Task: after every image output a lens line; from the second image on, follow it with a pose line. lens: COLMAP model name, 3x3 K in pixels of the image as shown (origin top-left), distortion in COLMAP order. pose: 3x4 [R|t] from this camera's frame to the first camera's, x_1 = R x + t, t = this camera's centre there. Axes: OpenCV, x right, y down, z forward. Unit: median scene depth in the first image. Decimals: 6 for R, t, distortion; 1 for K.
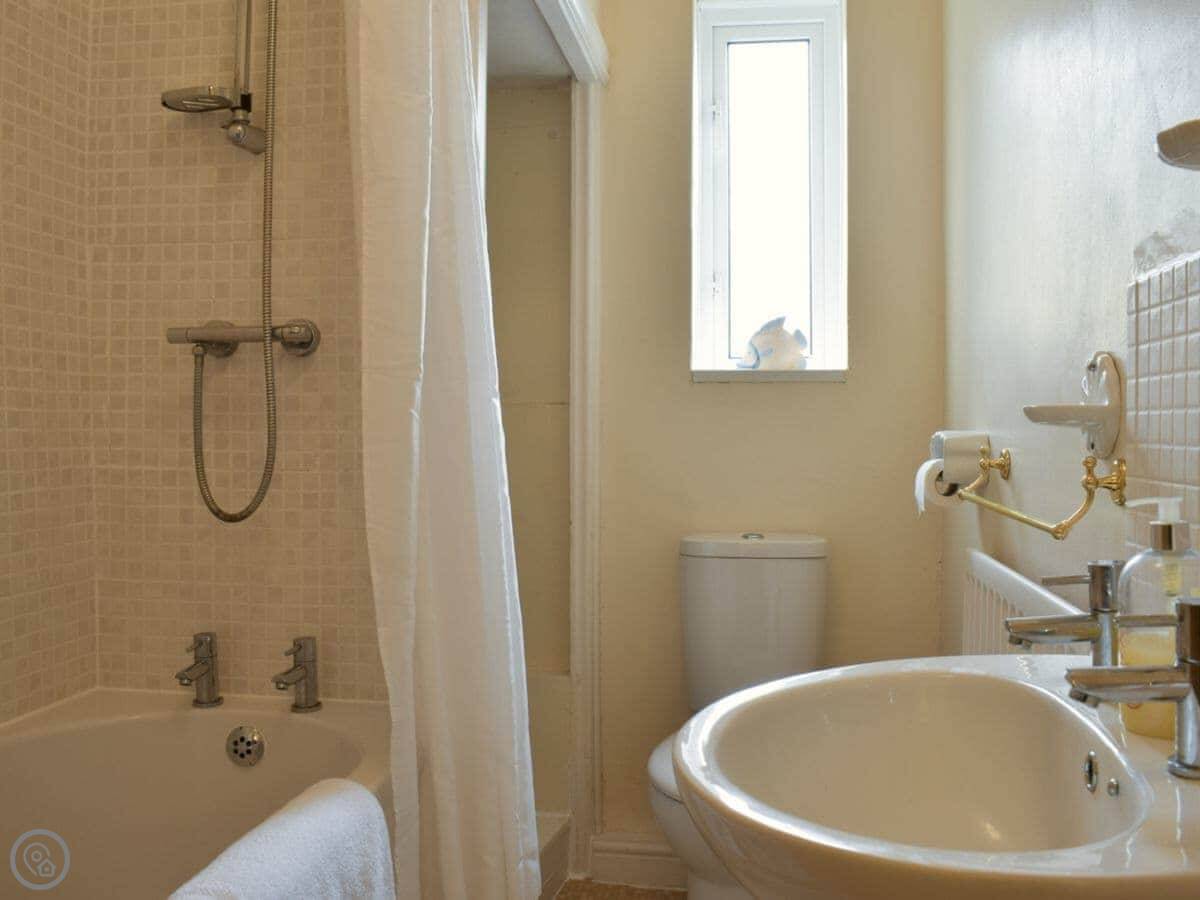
lens RADIAL K [[1033.3, 0, 651.2], [0, 1033.3, 447.2], [0, 0, 1]] dist [-0.072773, 0.007285]
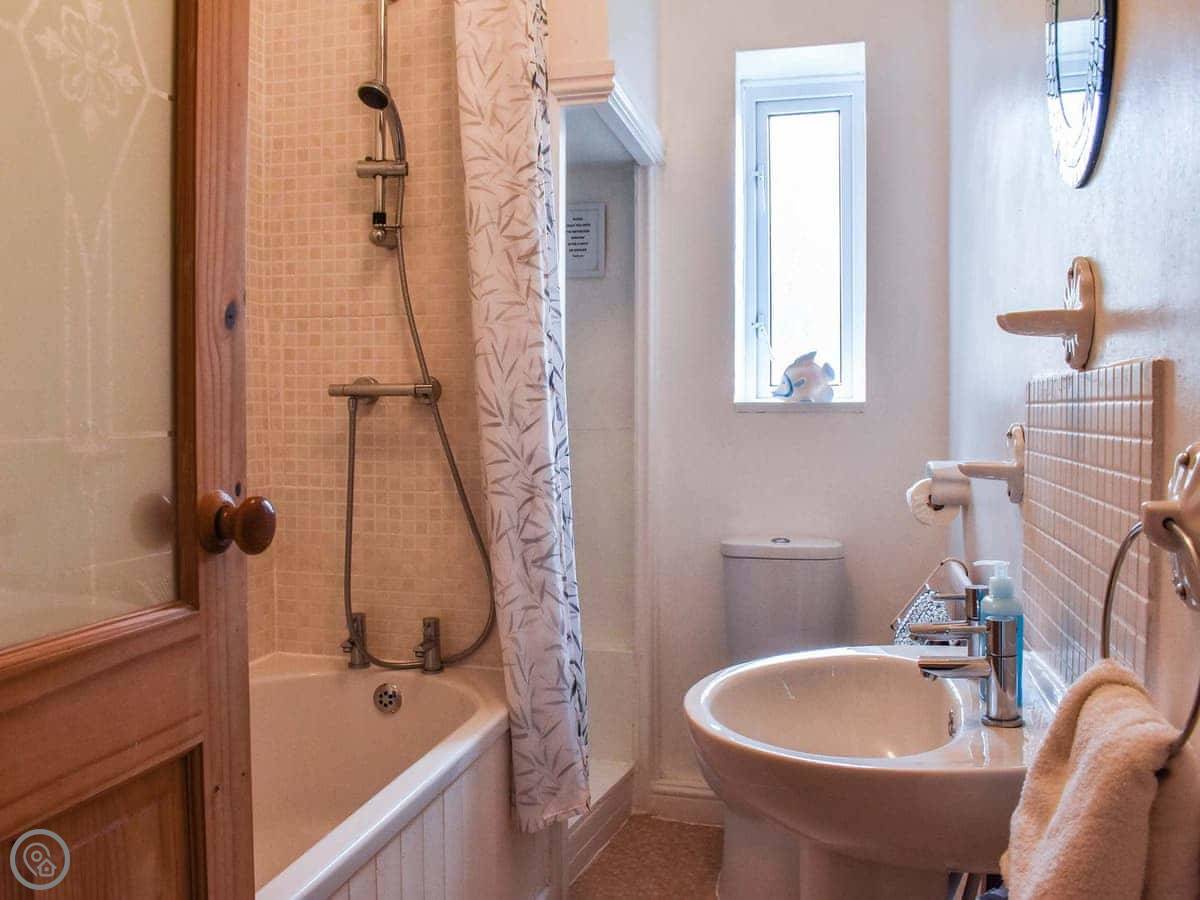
lens RADIAL K [[1051.0, 0, 600.0], [0, 1051.0, 450.0], [0, 0, 1]] dist [-0.058531, 0.013748]
pose [[0.992382, 0.002577, -0.123172, 0.043618], [0.001370, 0.999488, 0.031952, -0.072429], [0.123191, -0.031878, 0.991871, -0.305723]]
